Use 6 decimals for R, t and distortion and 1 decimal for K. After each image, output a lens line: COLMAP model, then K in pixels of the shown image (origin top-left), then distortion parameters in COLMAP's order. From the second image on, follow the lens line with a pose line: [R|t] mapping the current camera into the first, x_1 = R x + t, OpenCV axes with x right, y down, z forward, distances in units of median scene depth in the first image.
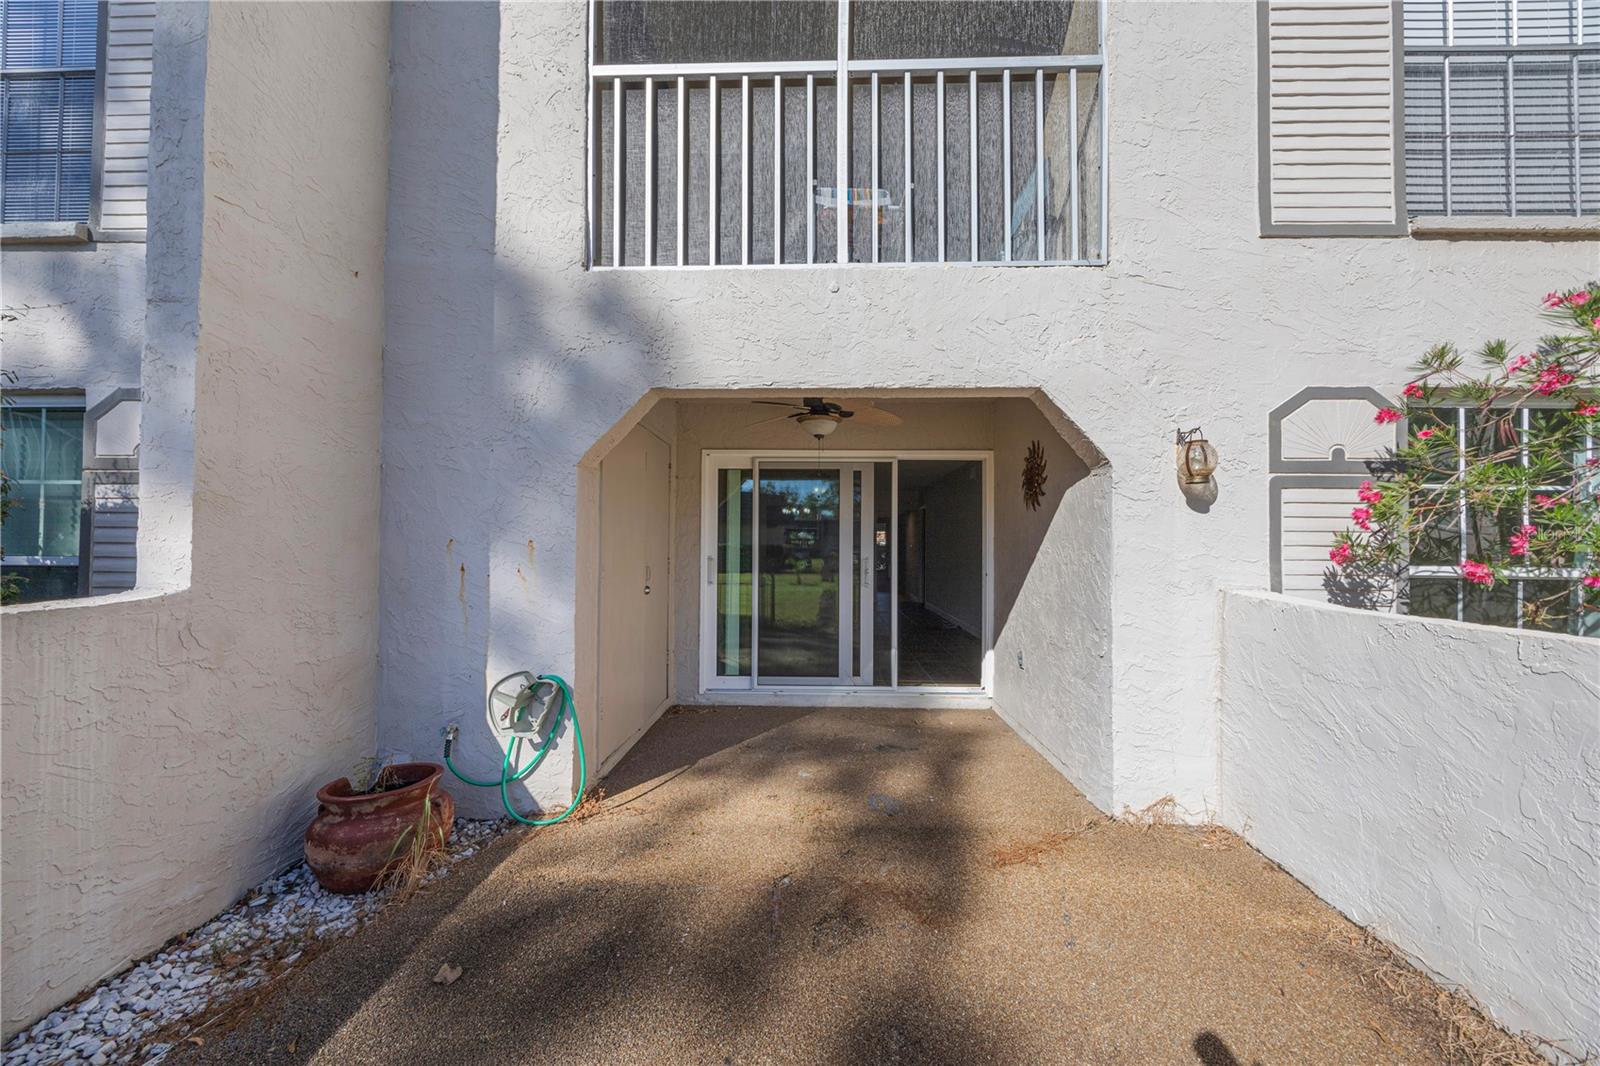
lens RADIAL K [[605.8, 0, 805.1], [0, 605.8, 532.5], [0, 0, 1]] dist [-0.005519, 0.001294]
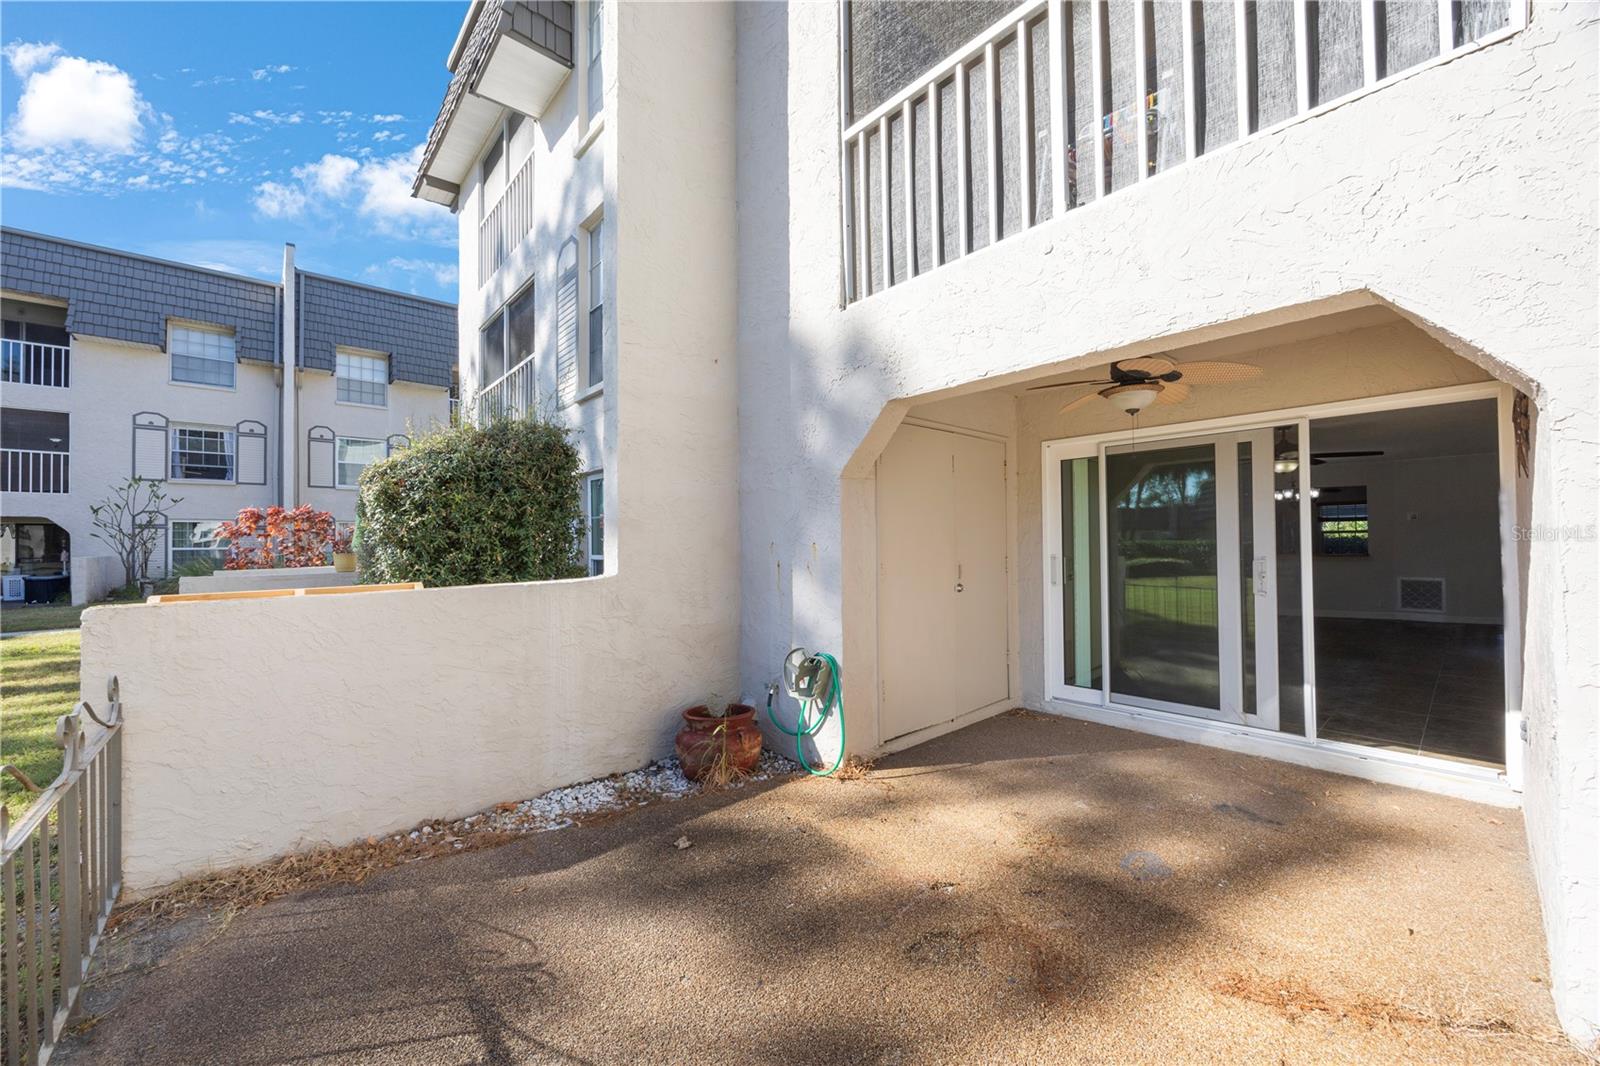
lens RADIAL K [[605.8, 0, 804.8], [0, 605.8, 533.7], [0, 0, 1]] dist [-0.005519, 0.001294]
pose [[0.689402, -0.025751, -0.723921, 0.430598], [0.029433, 0.999538, -0.007526, 0.003480], [0.723781, -0.016118, 0.689842, 0.137720]]
